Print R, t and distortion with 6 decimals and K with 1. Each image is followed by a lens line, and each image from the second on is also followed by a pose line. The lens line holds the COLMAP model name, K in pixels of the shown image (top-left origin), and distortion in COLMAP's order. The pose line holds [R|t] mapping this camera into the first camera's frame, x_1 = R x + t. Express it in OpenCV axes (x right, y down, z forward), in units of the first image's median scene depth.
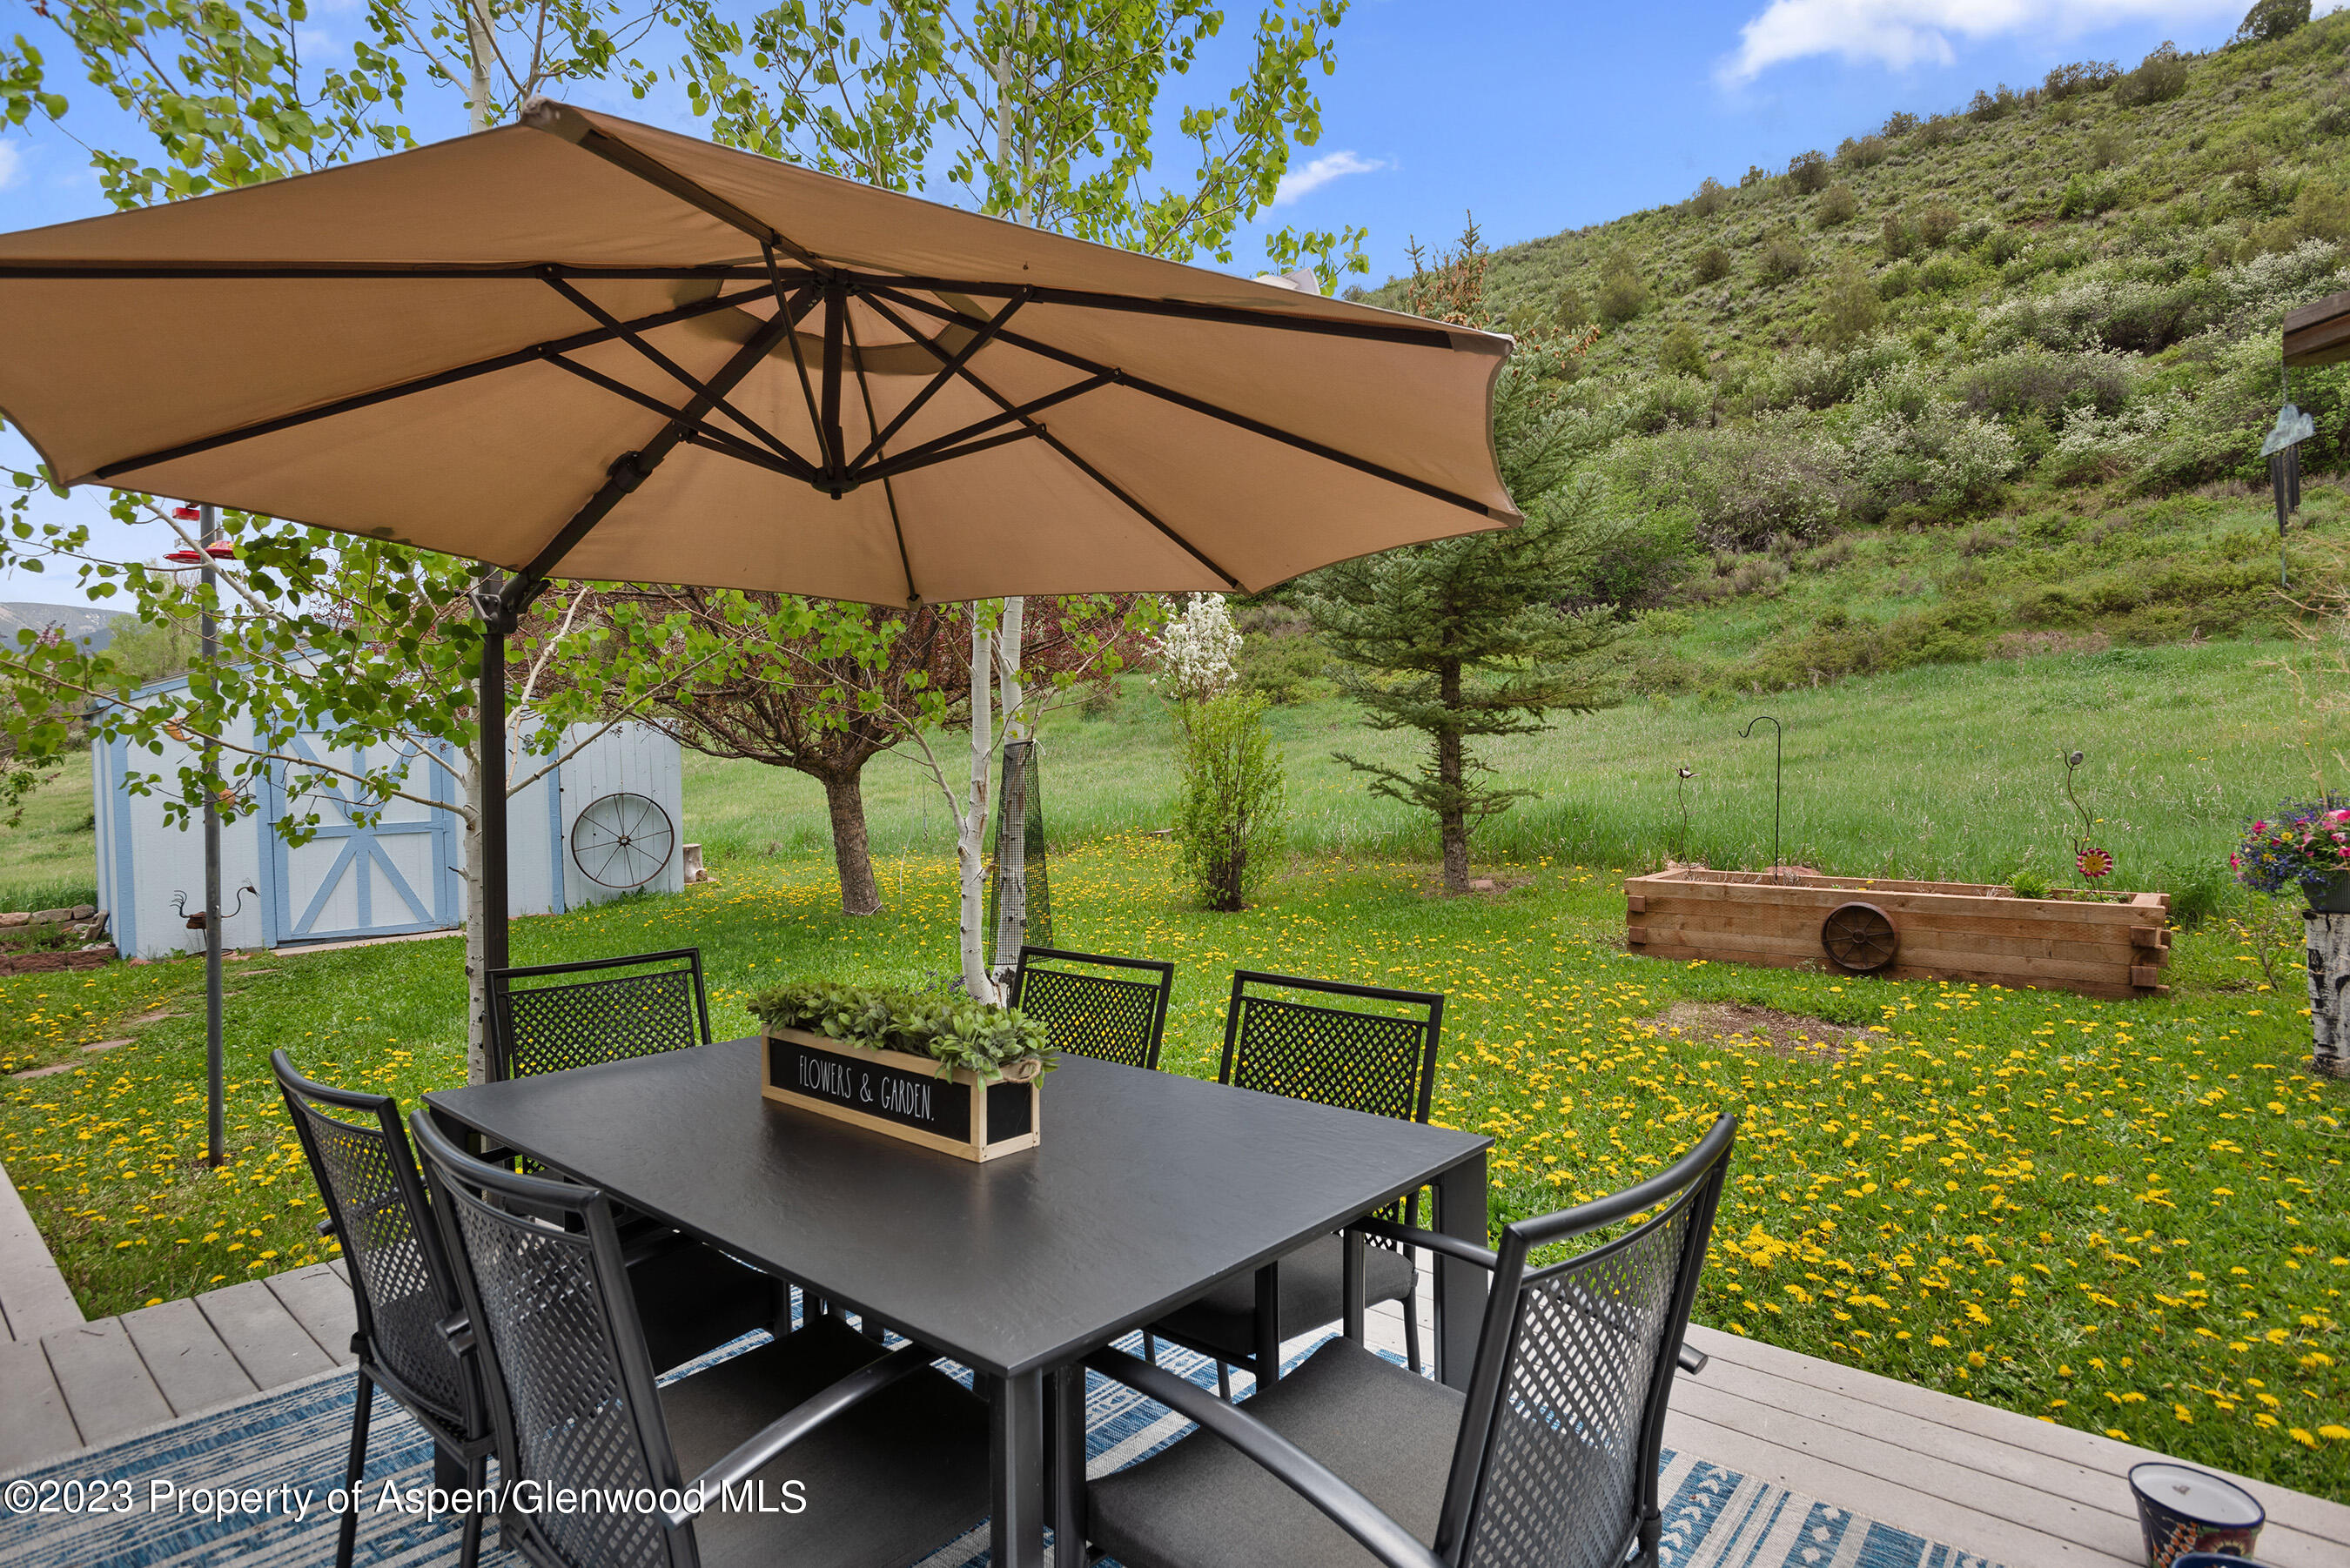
lens RADIAL K [[1191.9, 0, 1175.0], [0, 1191.9, 784.0], [0, 0, 1]] dist [0.014810, -0.000554]
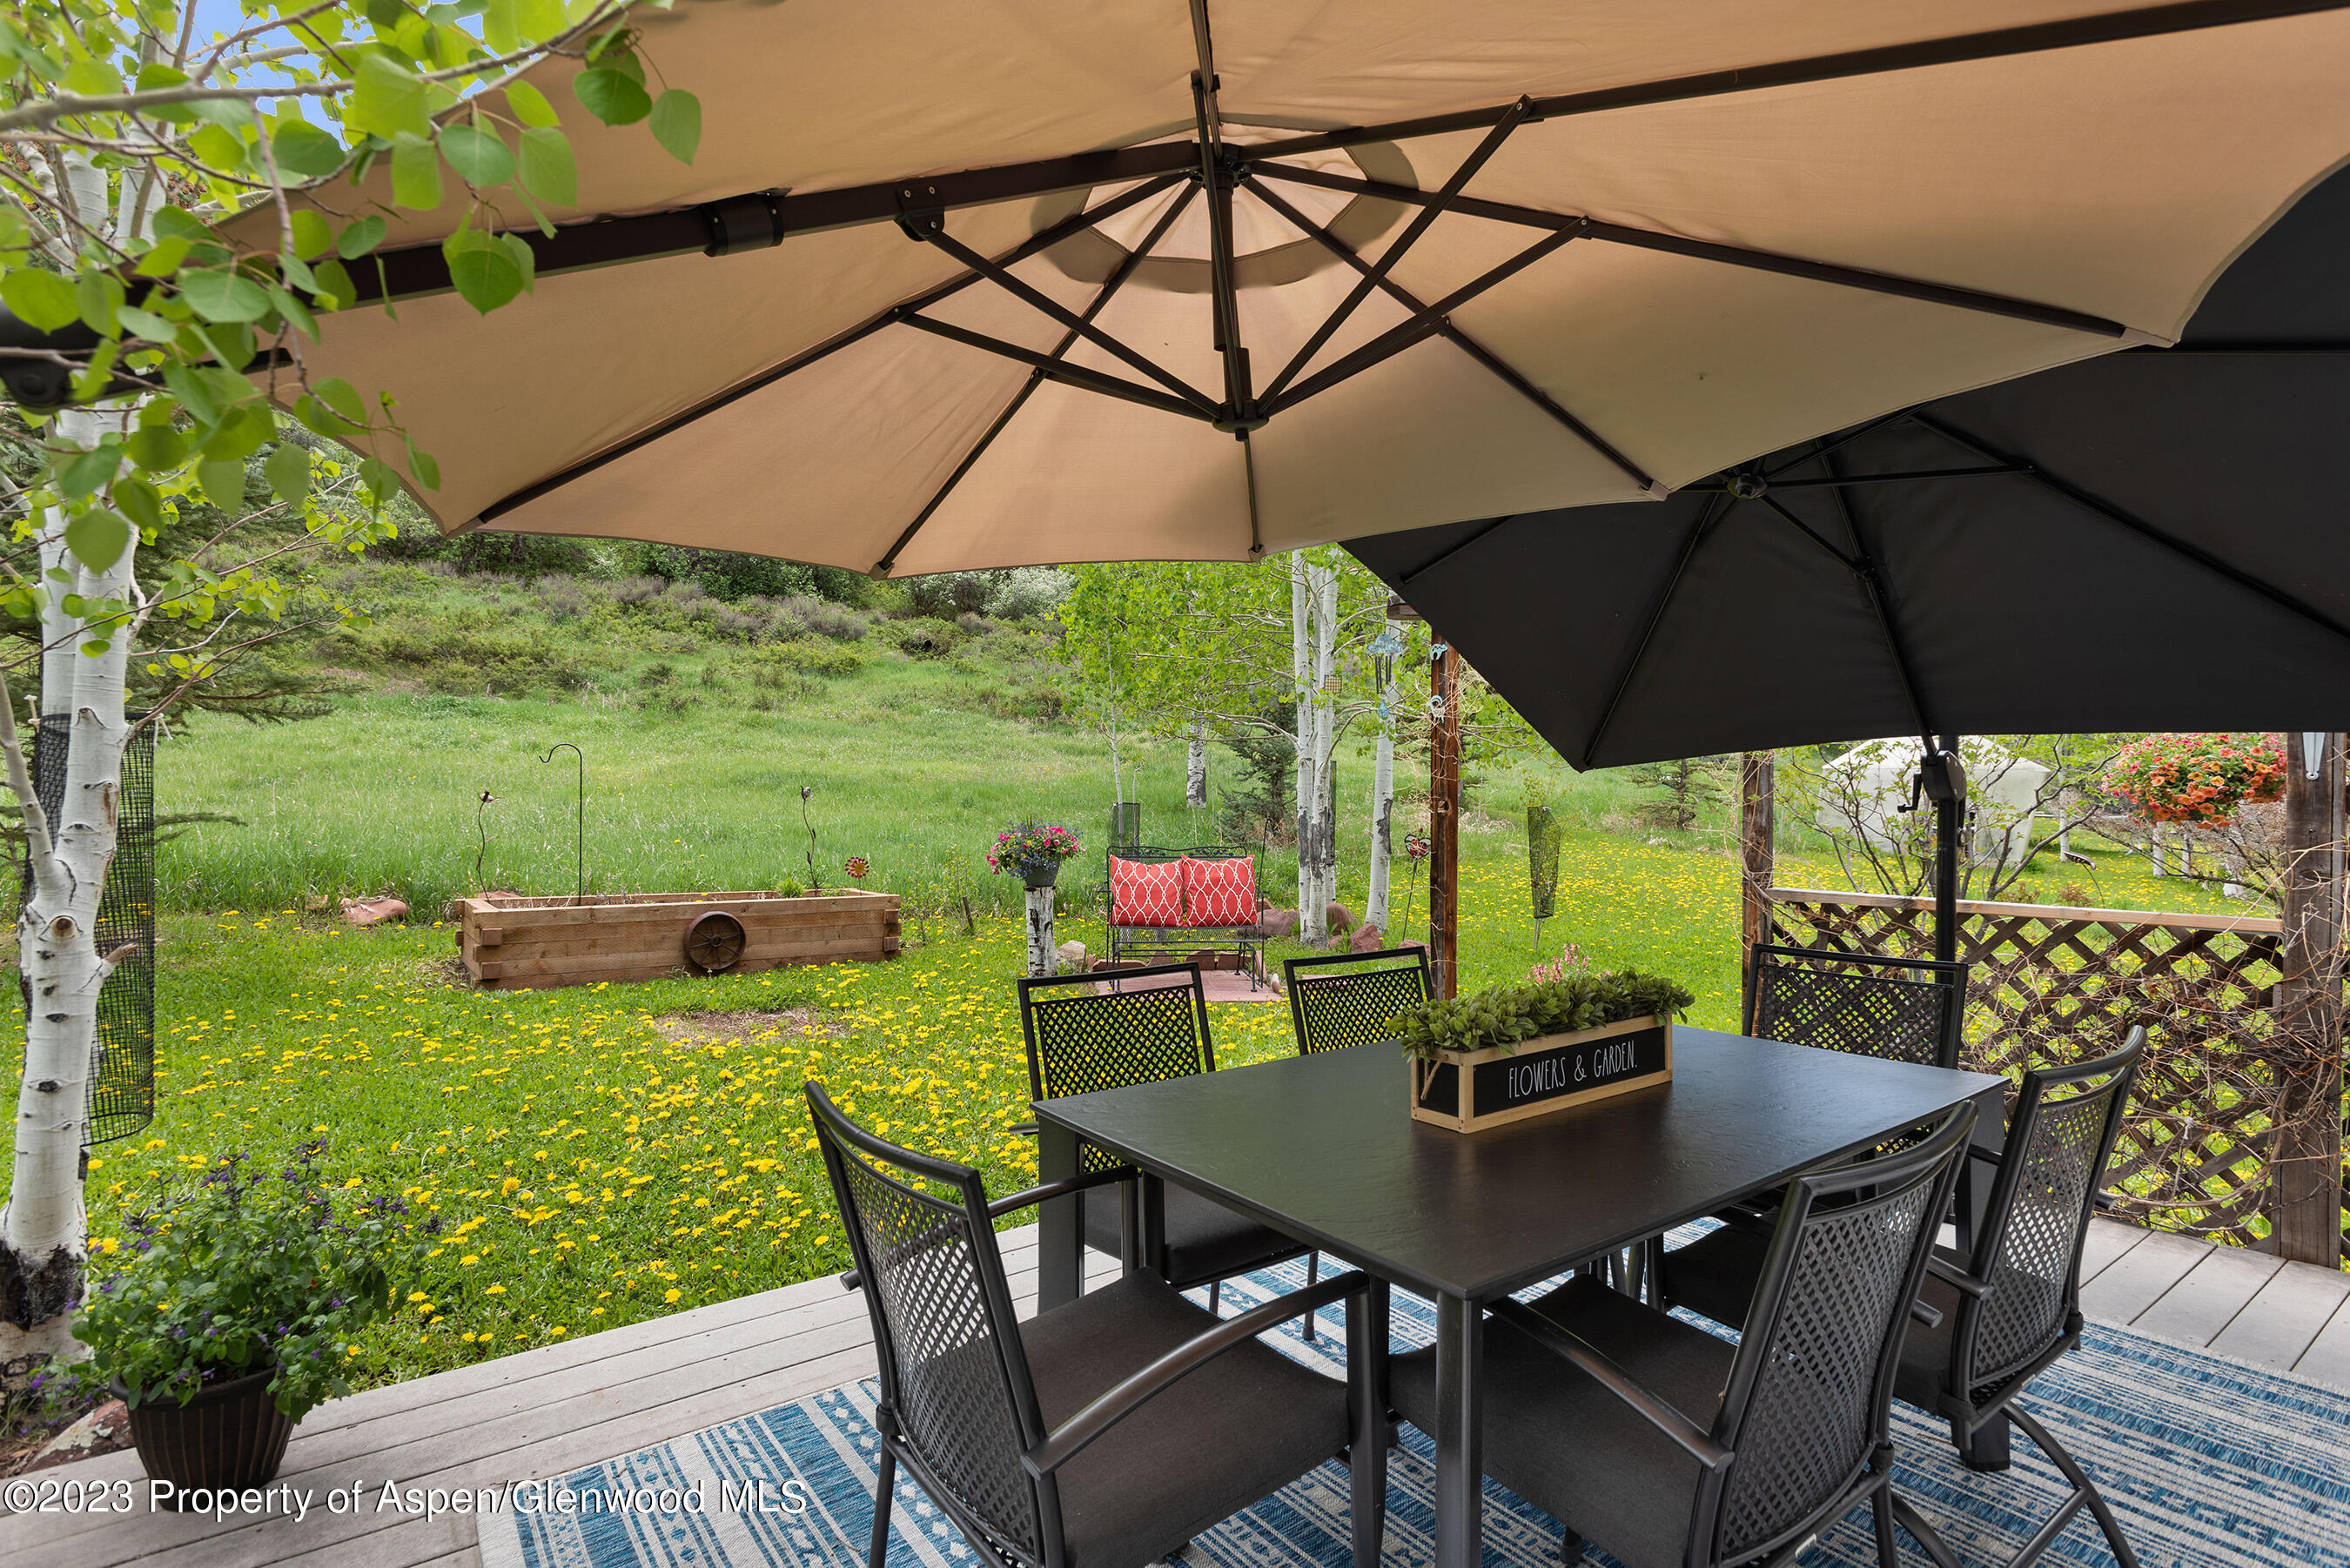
lens RADIAL K [[1122.7, 0, 1170.7], [0, 1122.7, 804.3], [0, 0, 1]] dist [0.014909, -0.000114]
pose [[0.216645, 0.014850, 0.976137, -0.359077], [-0.005050, 0.999888, -0.014091, 0.007196], [-0.976237, -0.001877, 0.216696, 0.302105]]
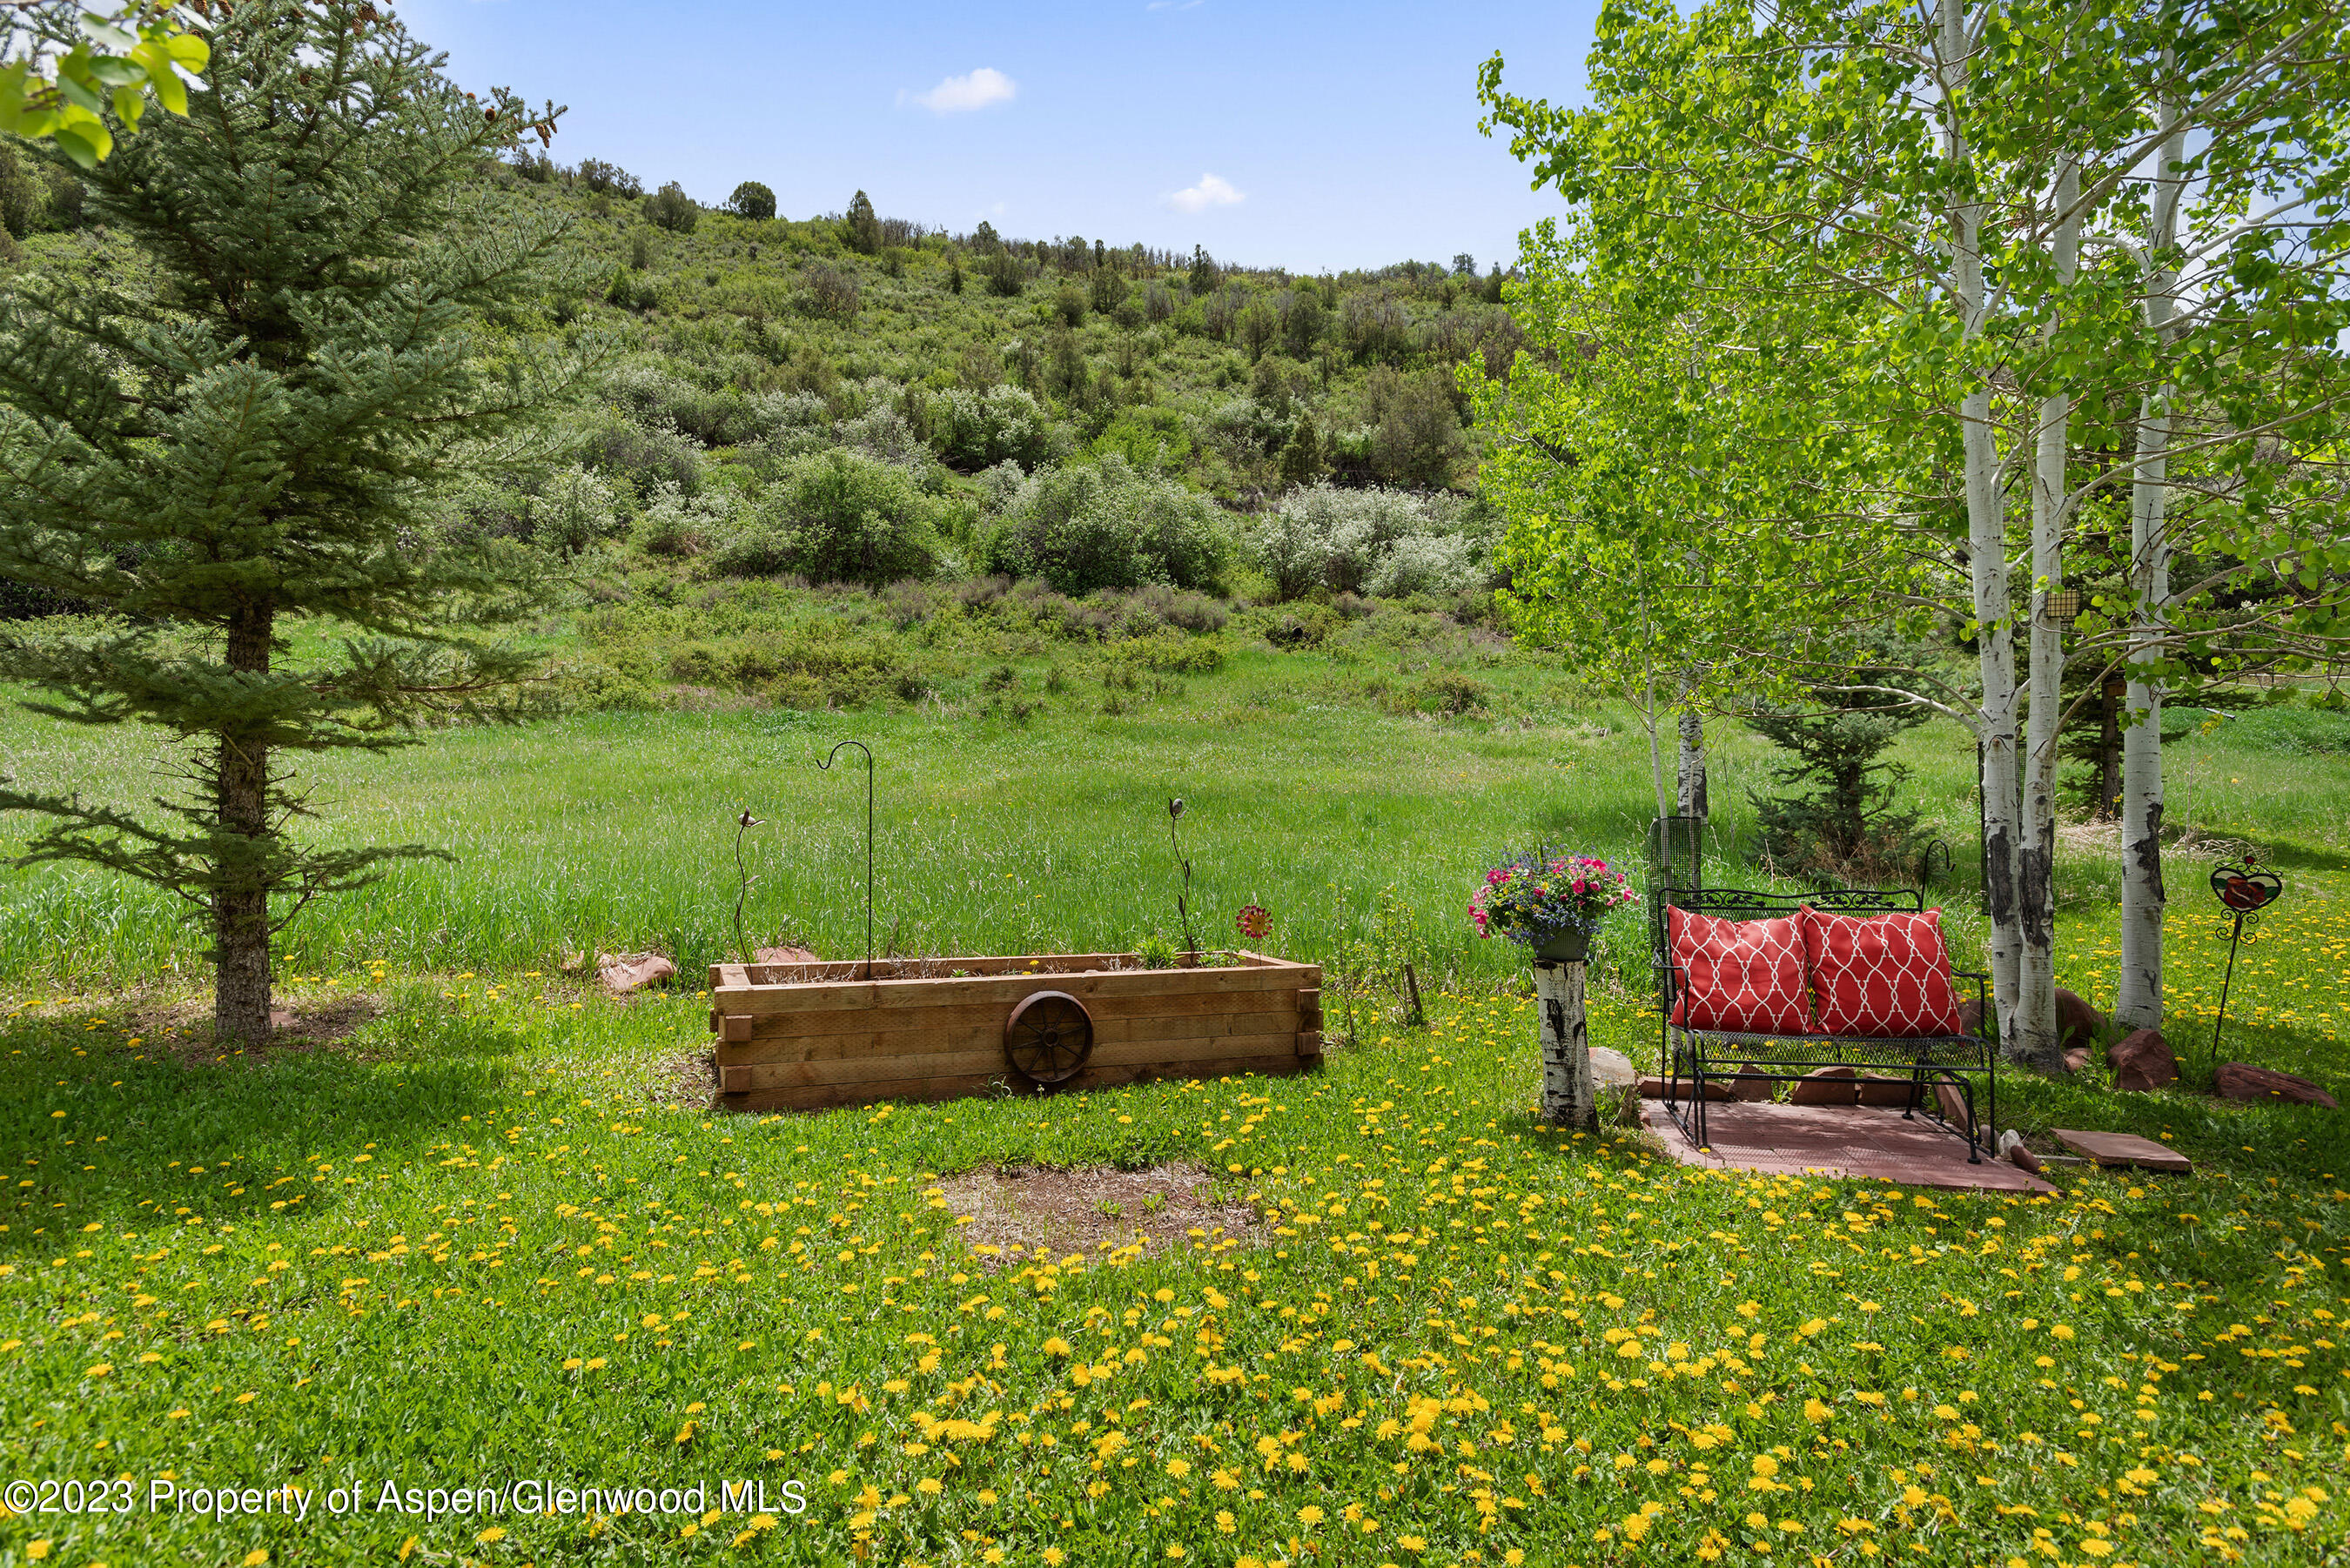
lens RADIAL K [[1309.4, 0, 1181.5], [0, 1309.4, 796.5], [0, 0, 1]] dist [0.022951, -0.000587]
pose [[0.492666, 0.028112, 0.869764, -0.095884], [0.002643, 0.999425, -0.033801, 0.003930], [-0.870214, 0.018952, 0.492309, 0.470490]]
